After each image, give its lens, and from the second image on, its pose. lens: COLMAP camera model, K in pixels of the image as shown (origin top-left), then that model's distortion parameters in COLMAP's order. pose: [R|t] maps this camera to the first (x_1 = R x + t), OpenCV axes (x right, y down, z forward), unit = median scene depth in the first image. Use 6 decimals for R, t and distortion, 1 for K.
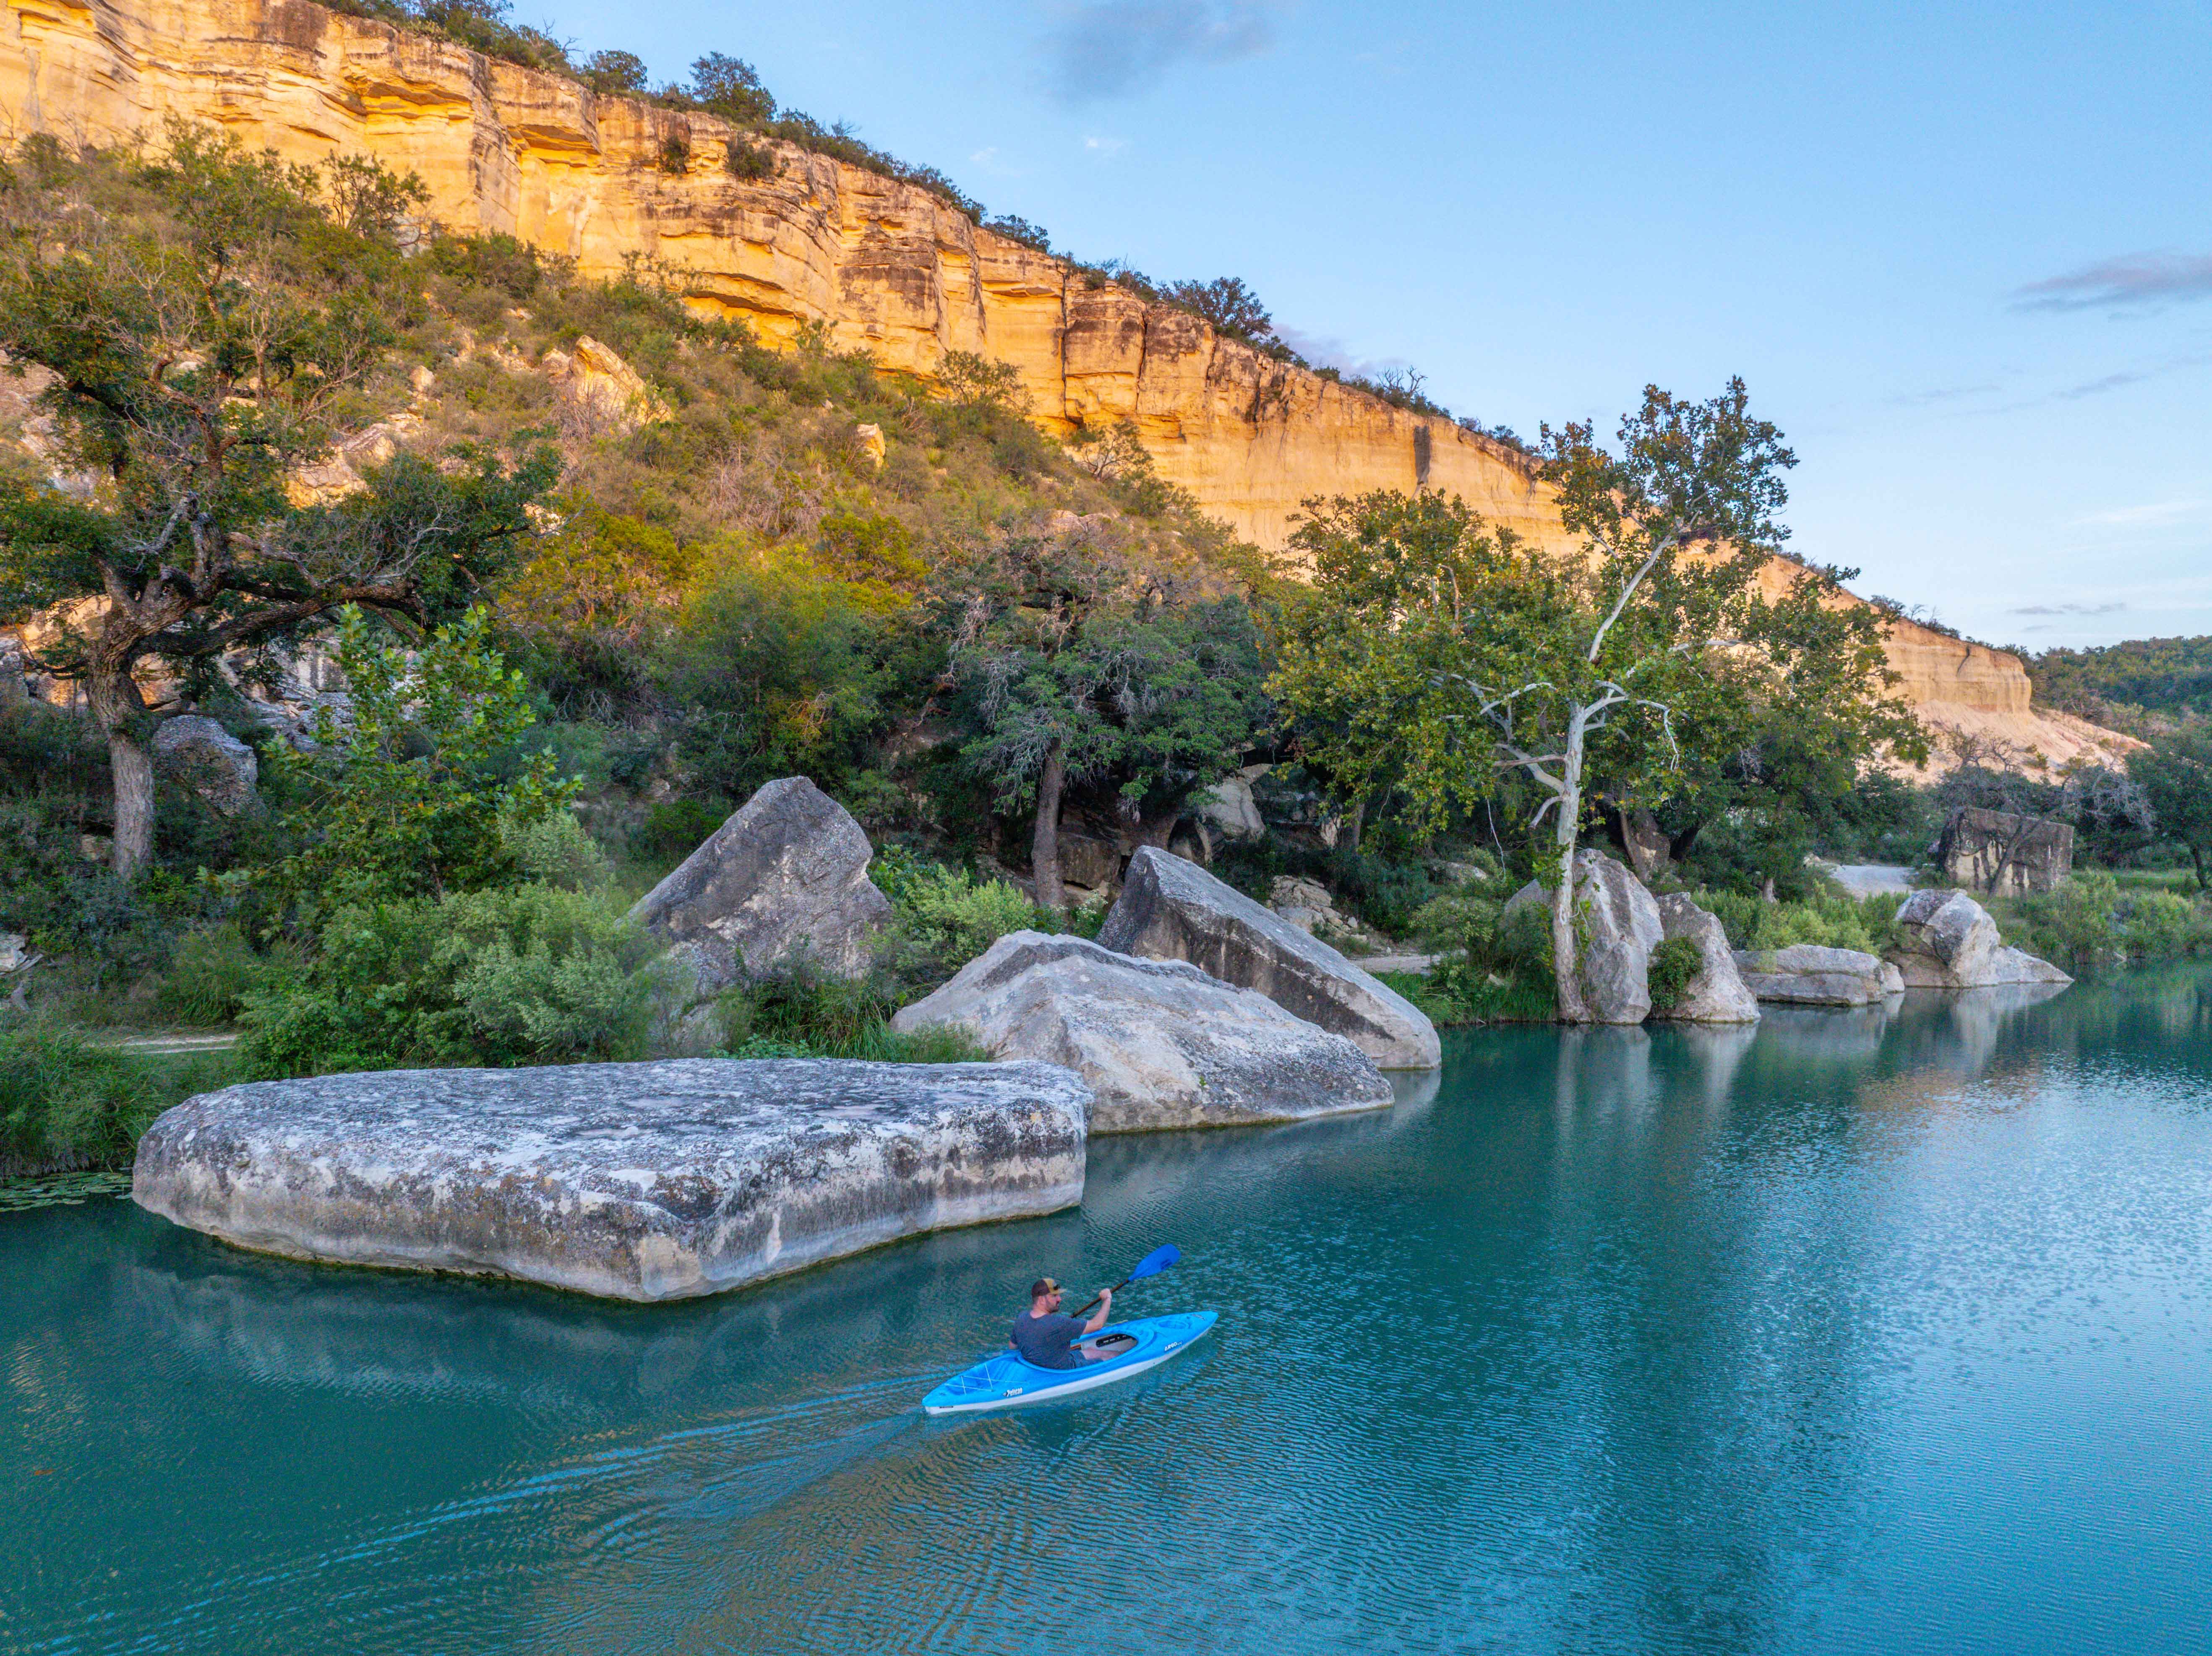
lens RADIAL K [[1552.6, 0, 1095.1], [0, 1552.6, 829.5], [0, 0, 1]] dist [-0.035816, -0.005615]
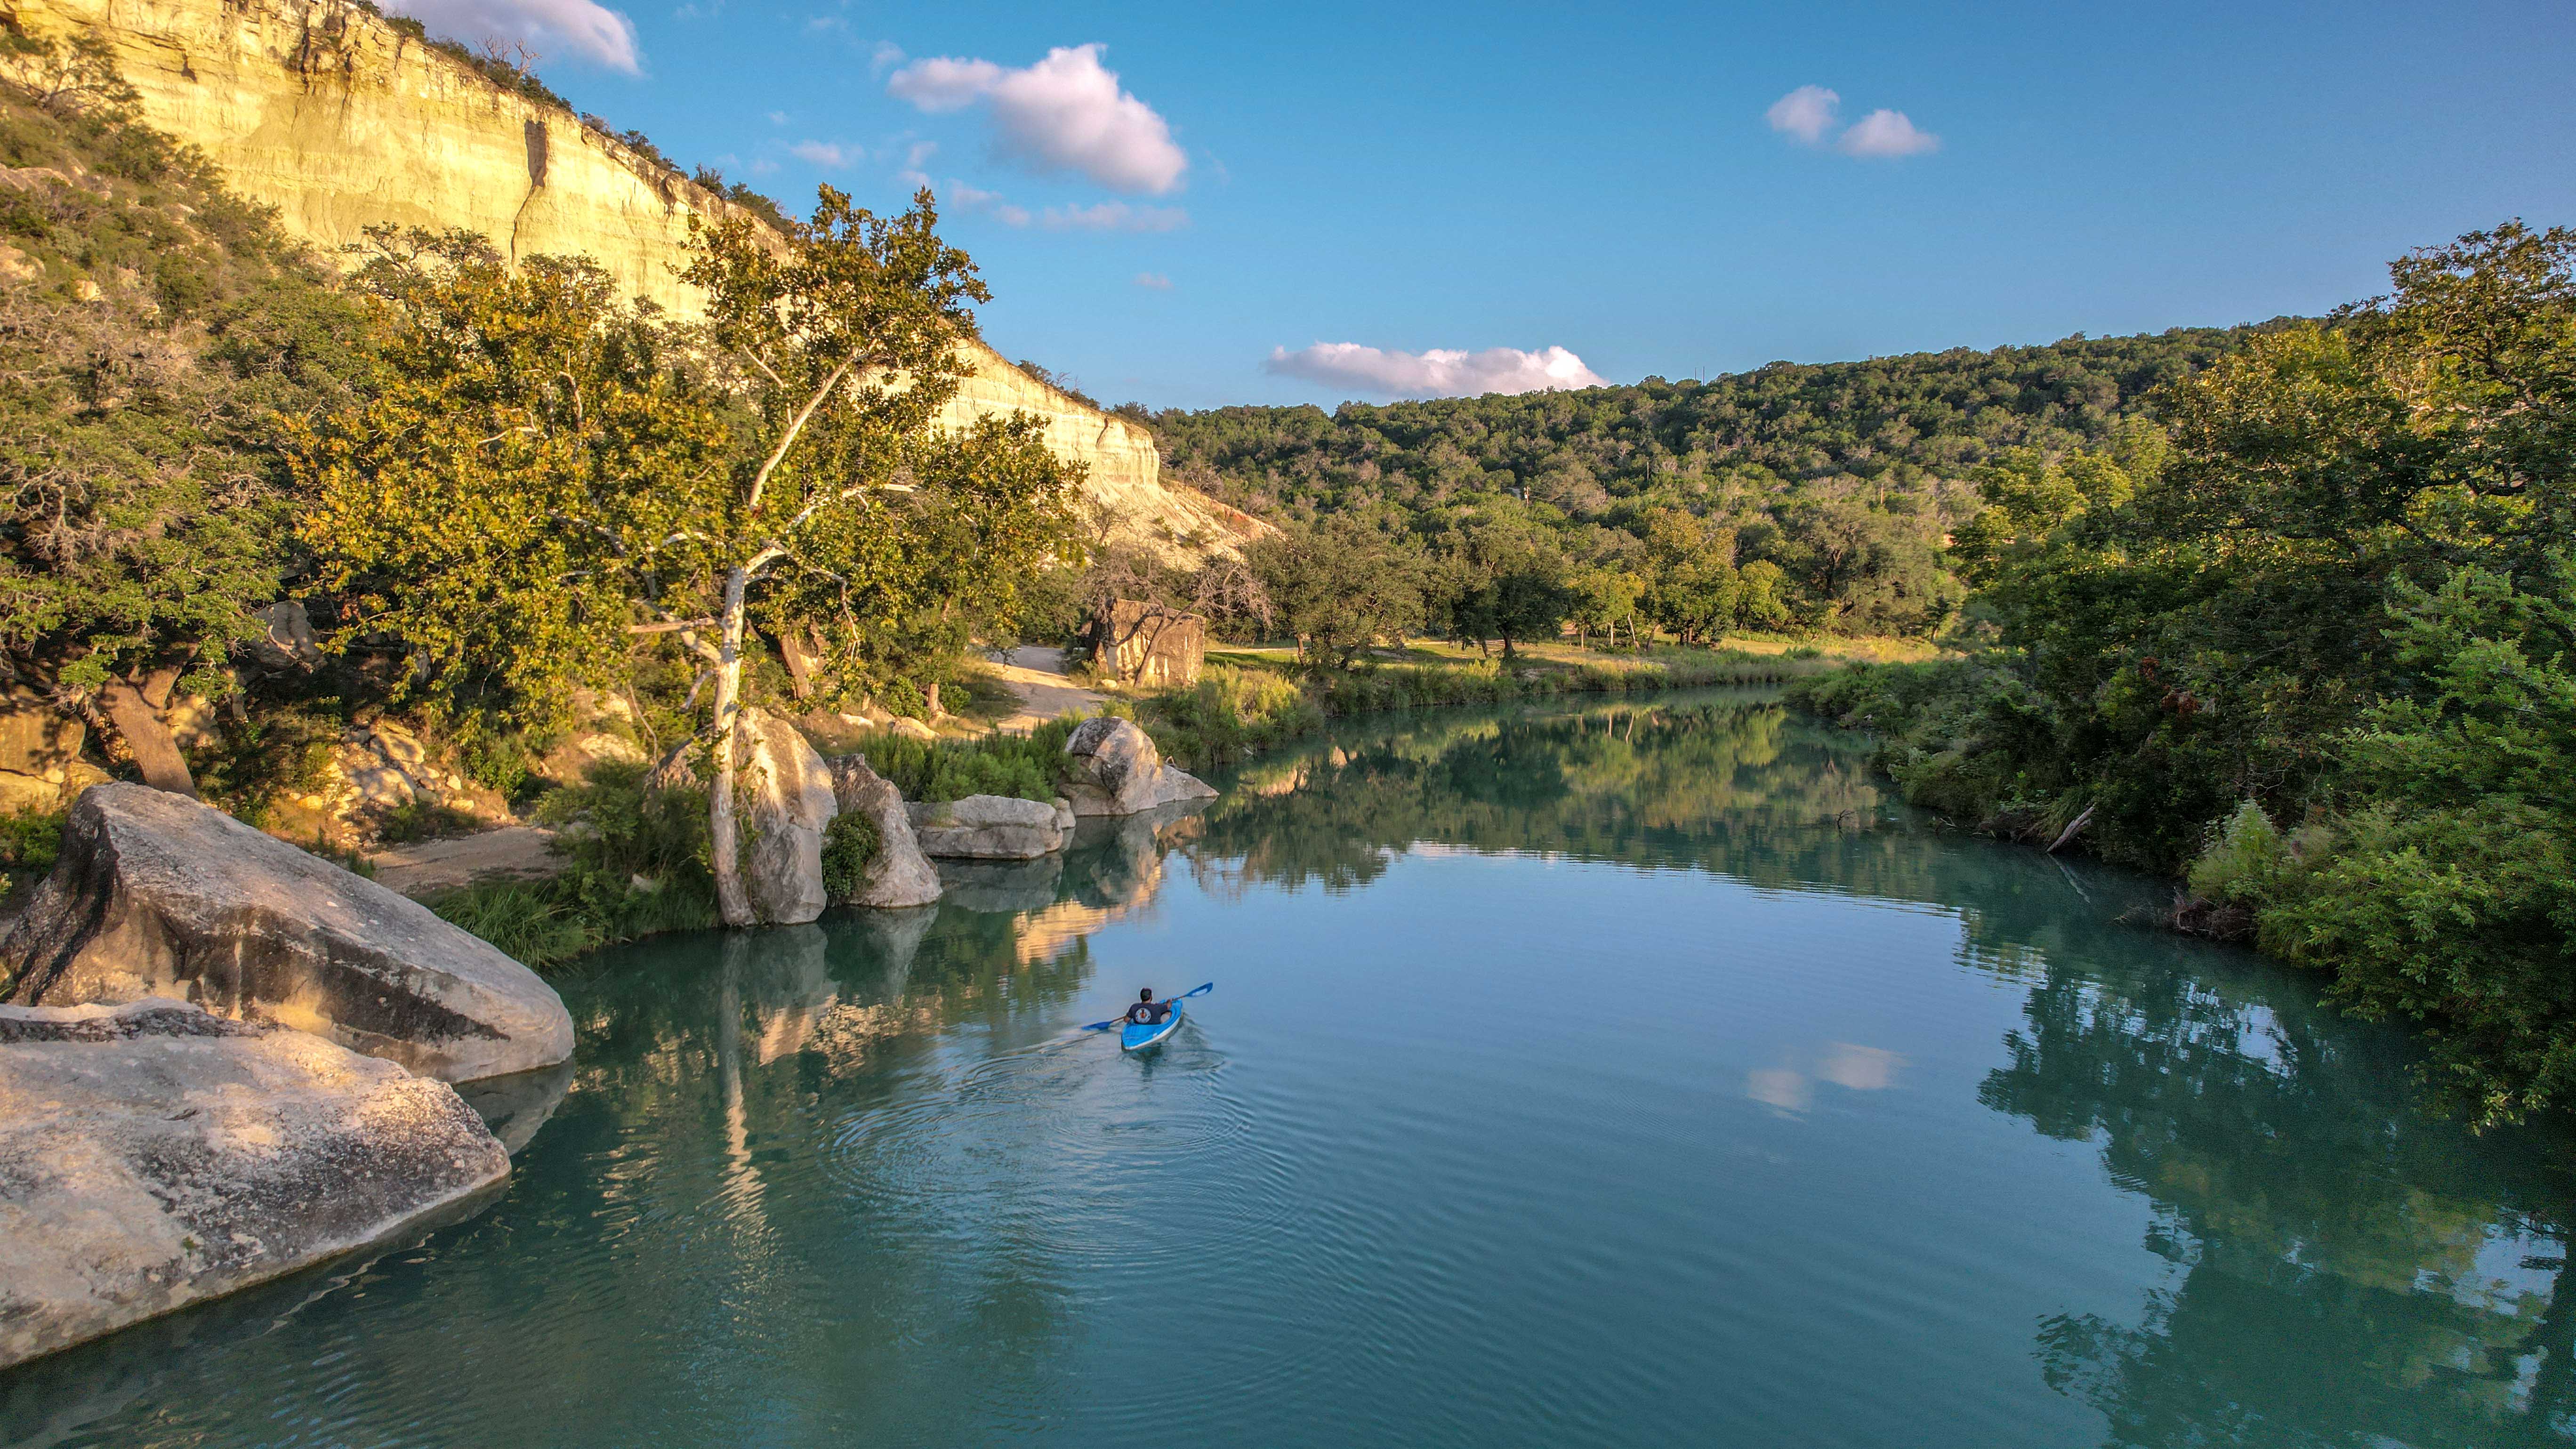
lens RADIAL K [[1634.1, 0, 1301.8], [0, 1634.1, 727.3], [0, 0, 1]] dist [-0.070087, 0.062493]
pose [[0.799805, -0.045220, 0.598554, 0.021344], [-0.014927, 0.995352, 0.095143, -0.054201], [-0.600074, -0.085030, 0.795412, 0.084821]]
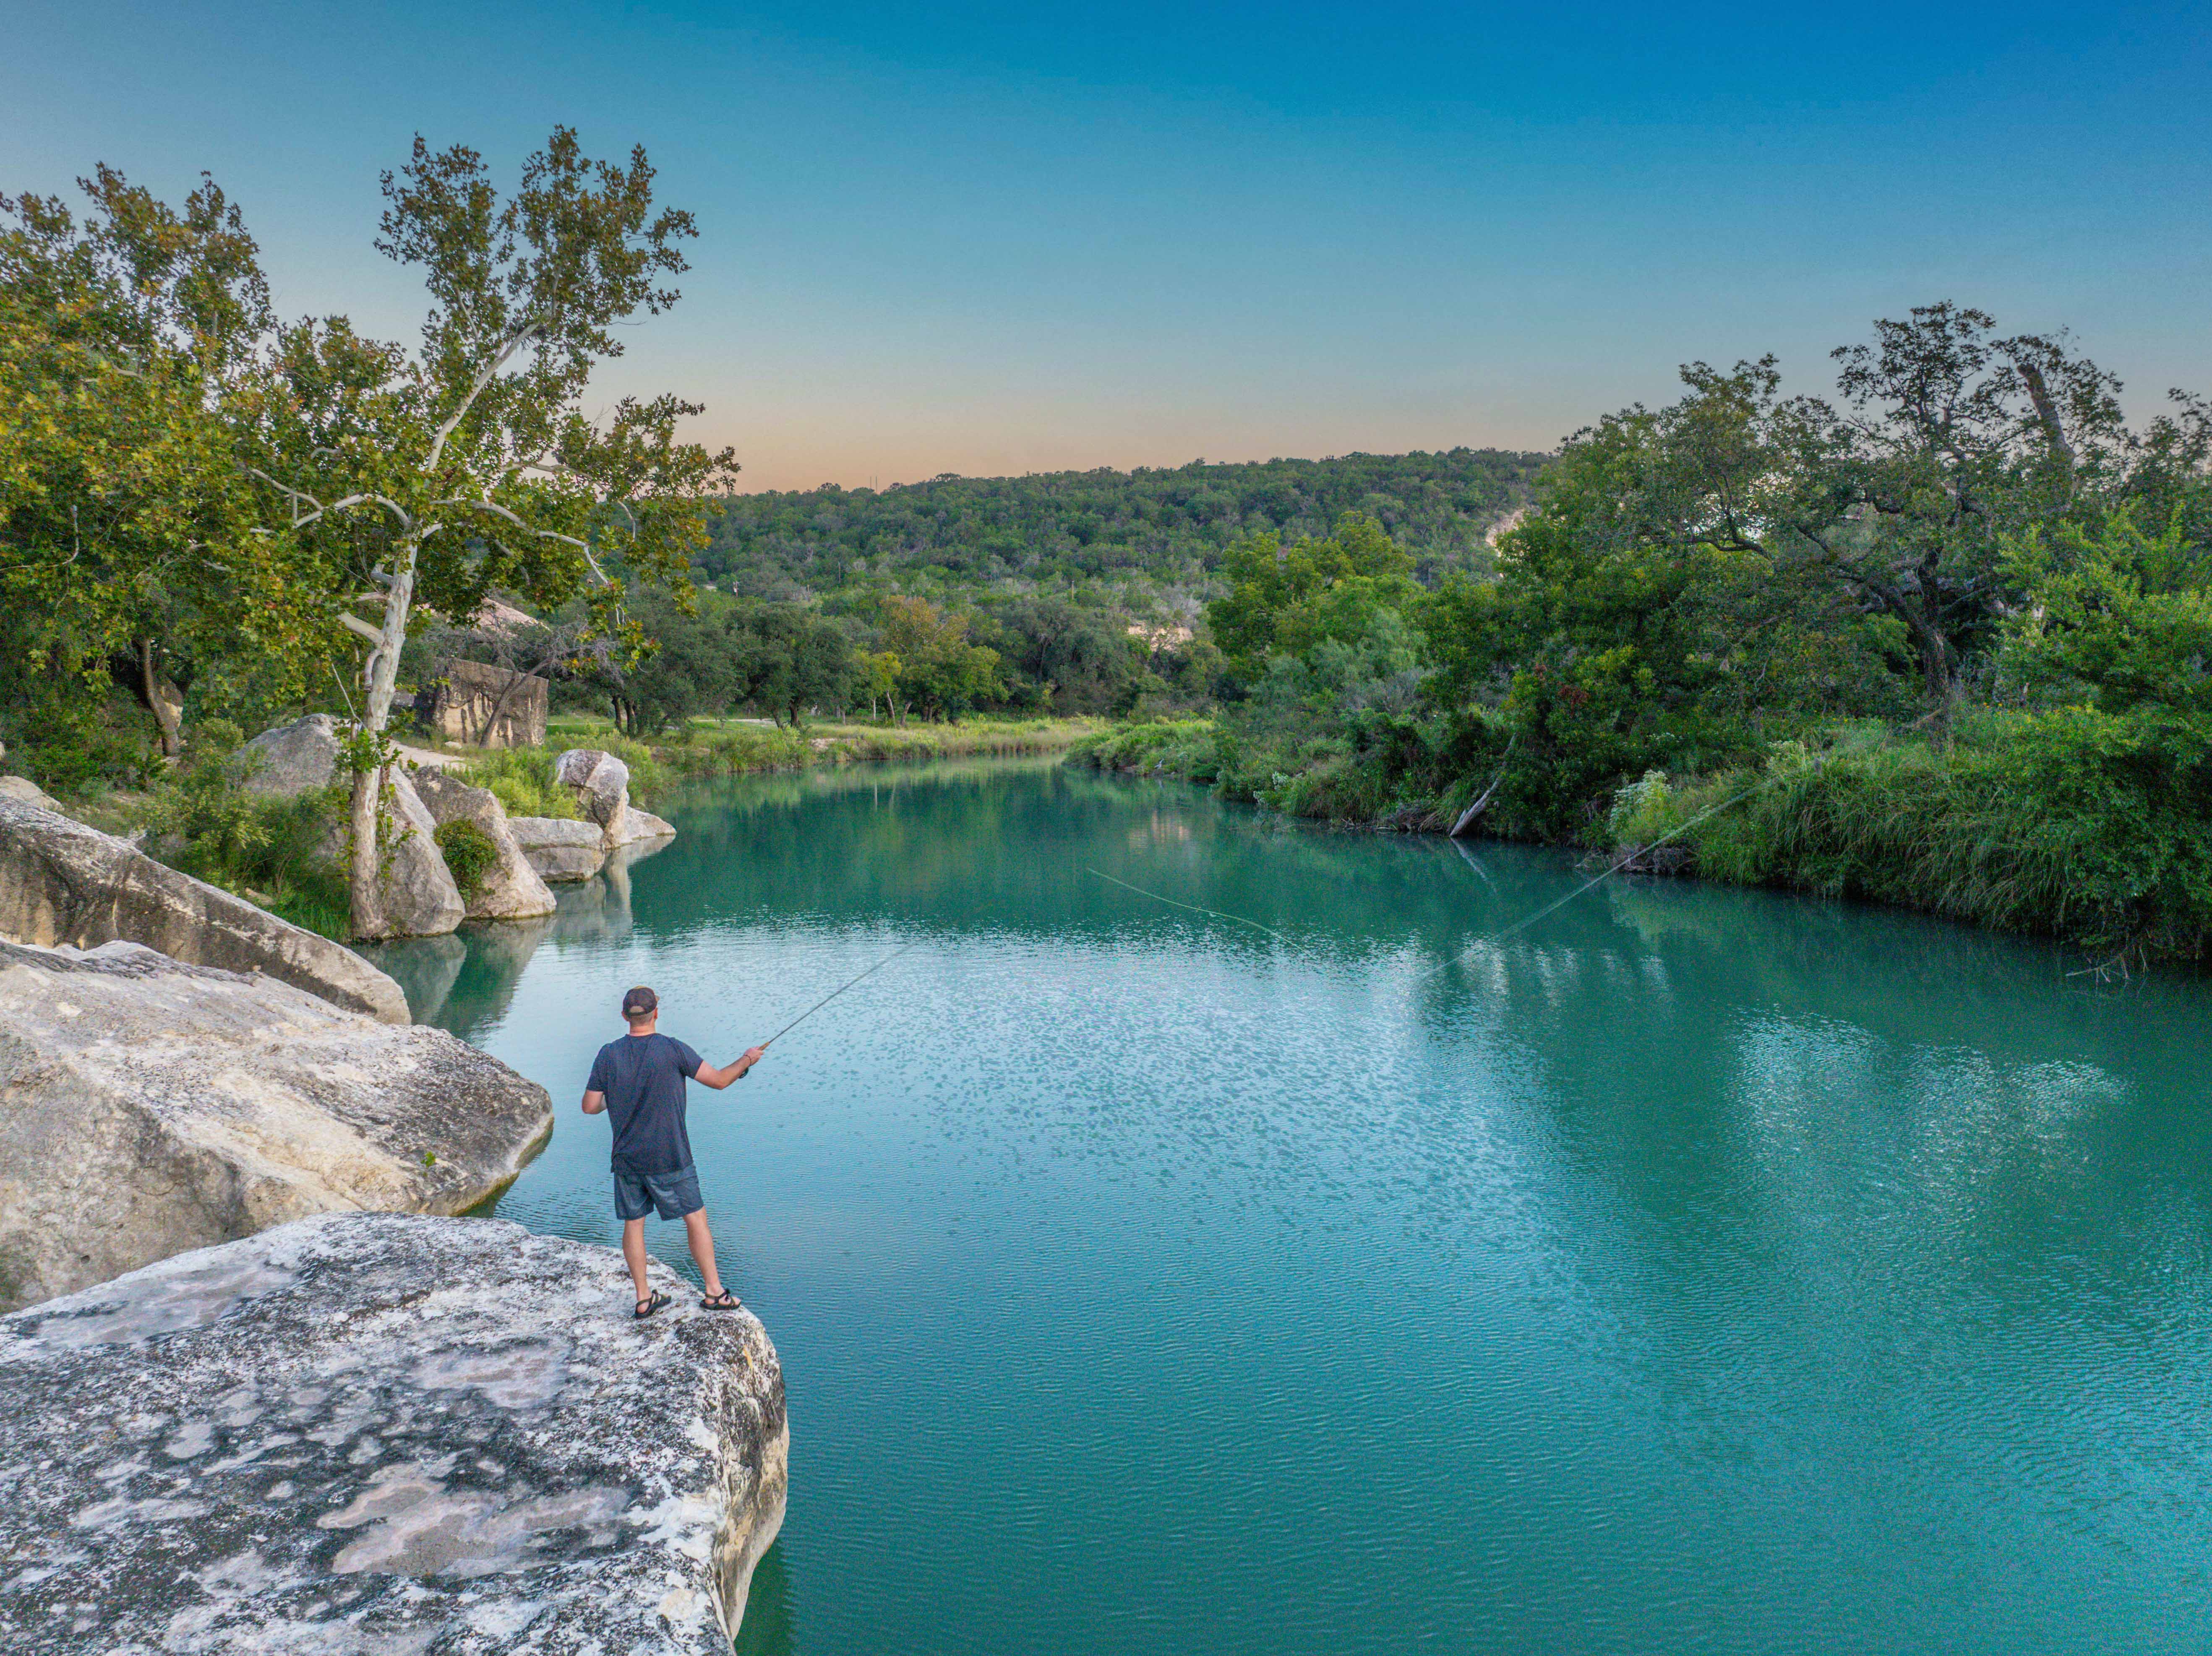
lens RADIAL K [[1552.6, 0, 1082.5], [0, 1552.6, 822.7], [0, 0, 1]] dist [-0.035816, -0.005615]
pose [[0.514322, -0.070141, 0.854724, -0.121241], [-0.012875, 0.995906, 0.089474, -0.005842], [-0.857501, -0.057023, 0.511313, 0.222083]]
